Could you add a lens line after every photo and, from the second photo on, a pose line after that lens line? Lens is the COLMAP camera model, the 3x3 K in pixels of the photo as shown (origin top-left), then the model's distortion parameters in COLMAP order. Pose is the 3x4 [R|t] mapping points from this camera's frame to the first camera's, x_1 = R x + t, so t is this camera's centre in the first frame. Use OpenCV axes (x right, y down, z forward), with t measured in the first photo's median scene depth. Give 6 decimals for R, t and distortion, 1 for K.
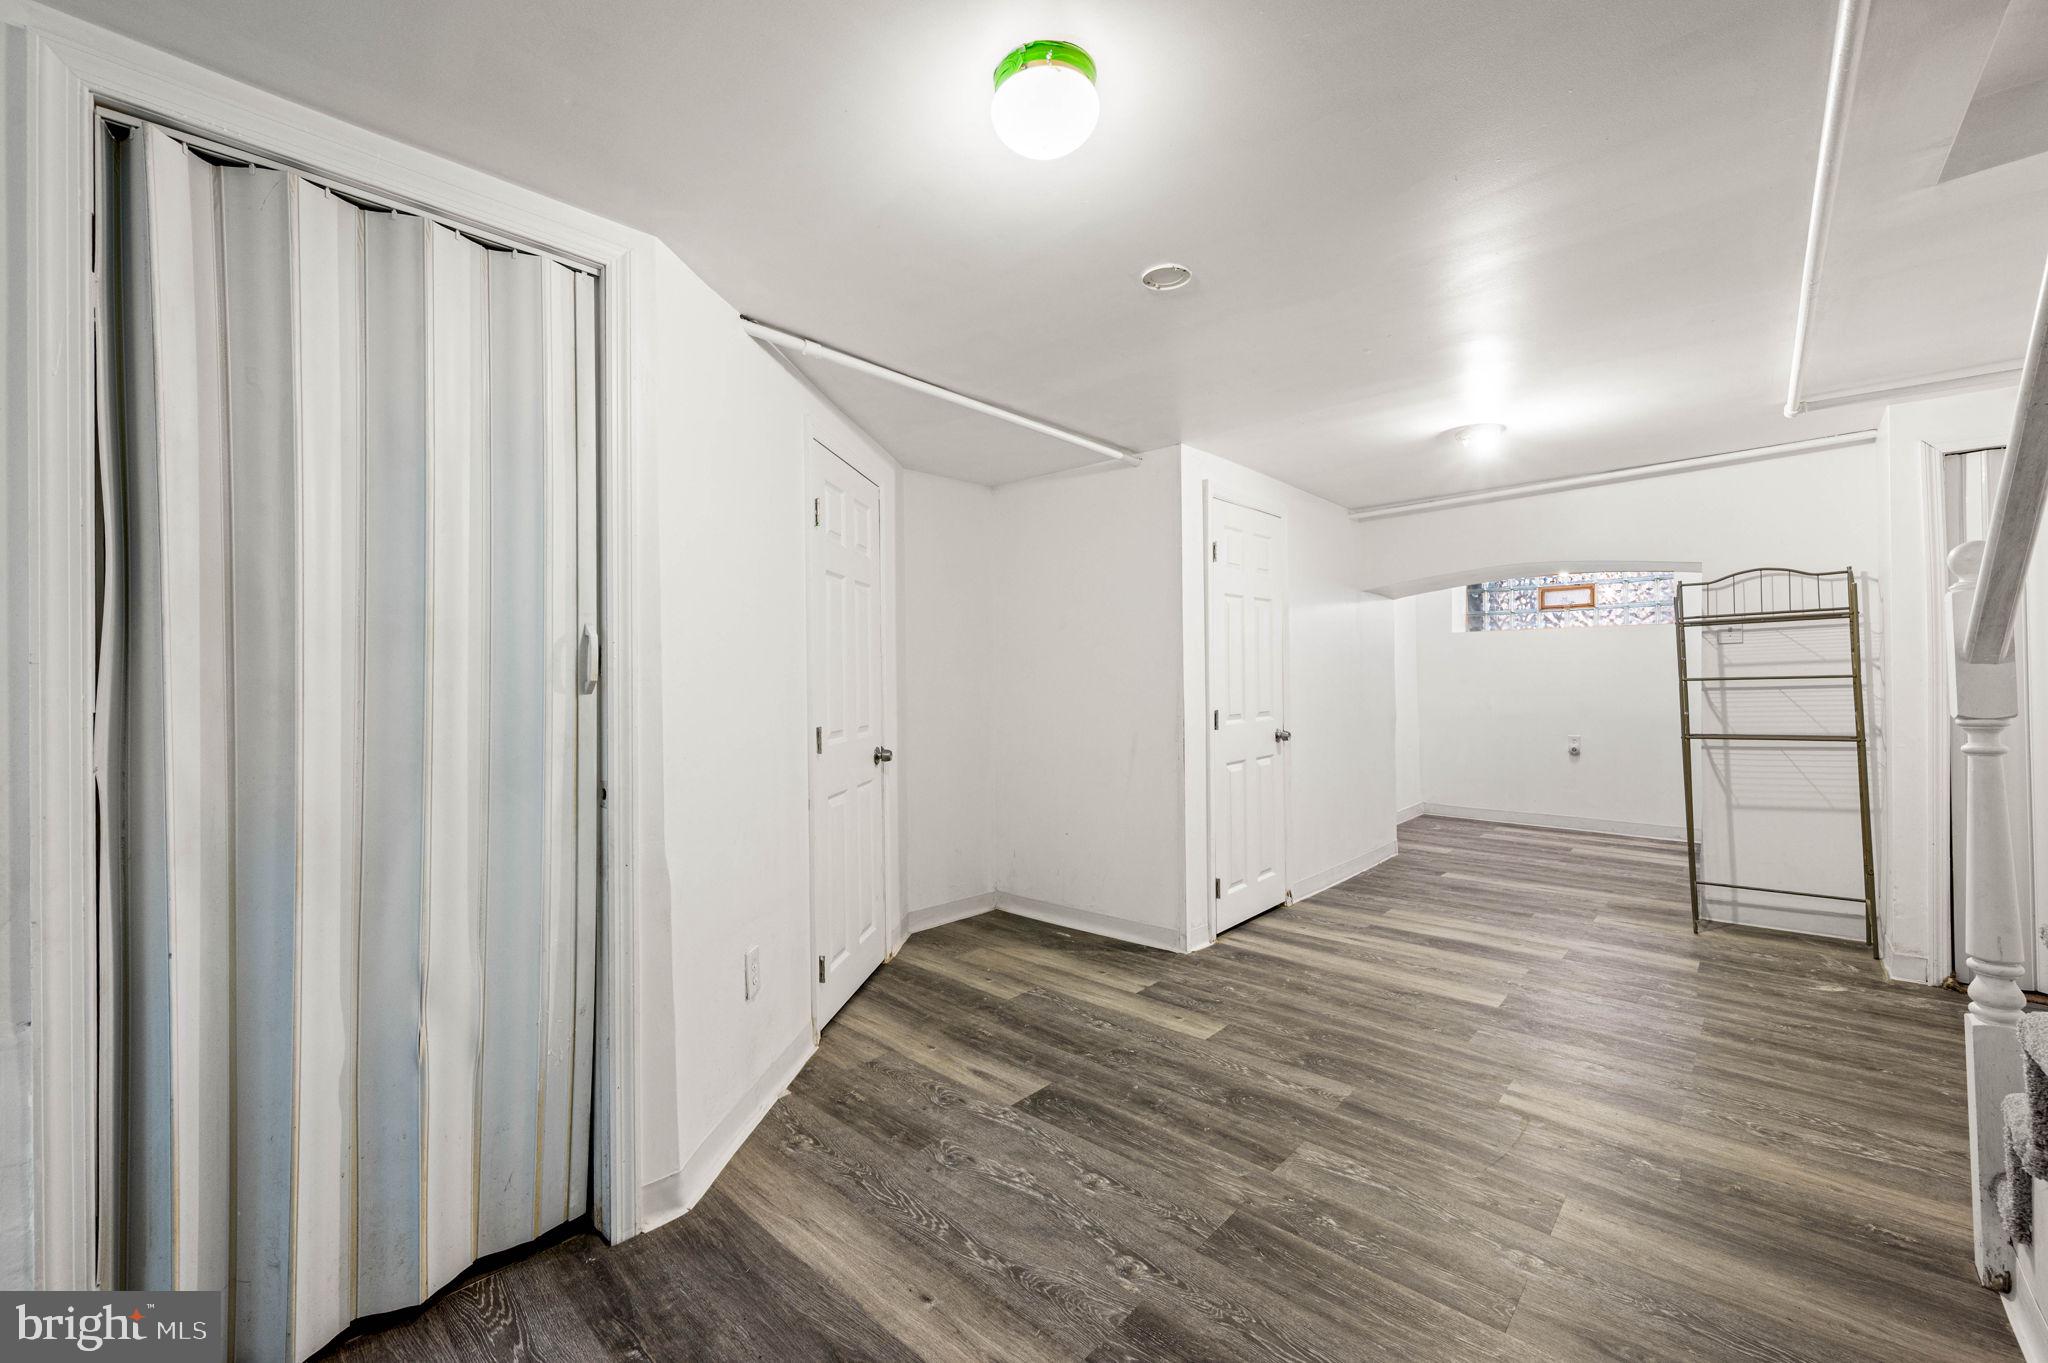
lens RADIAL K [[832.0, 0, 1020.6], [0, 832.0, 686.9], [0, 0, 1]] dist [-0.001383, -0.000209]
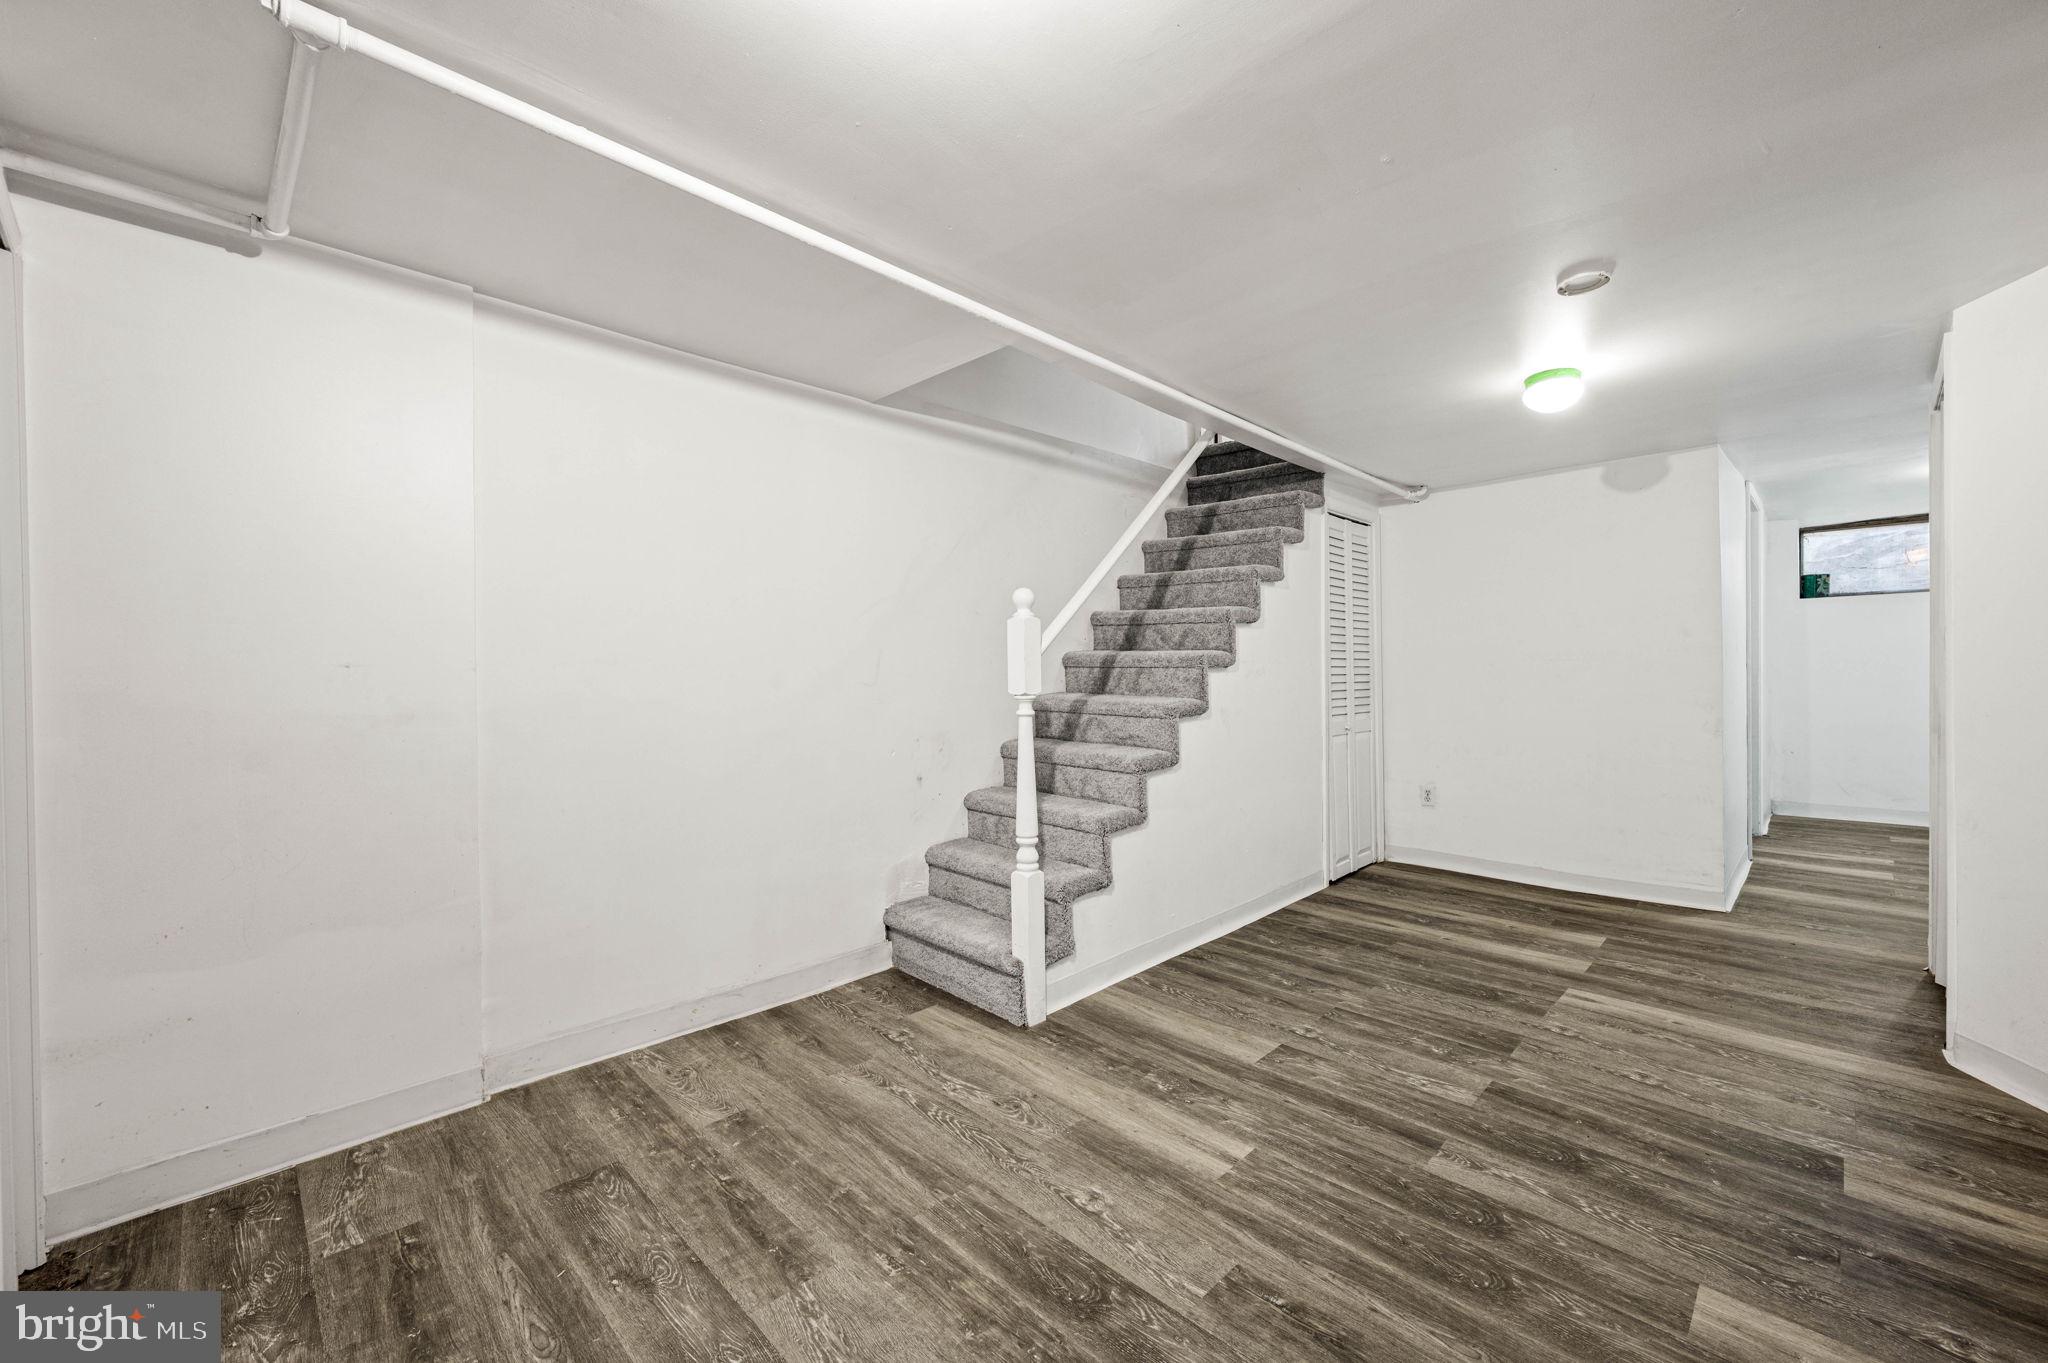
lens RADIAL K [[832.0, 0, 1020.6], [0, 832.0, 686.9], [0, 0, 1]] dist [-0.001383, -0.000209]
pose [[-0.998752, 0.020281, 0.045631, 0.779733], [0.021115, 0.999617, 0.017879, -0.002577], [-0.045251, 0.018820, -0.998798, 1.893773]]
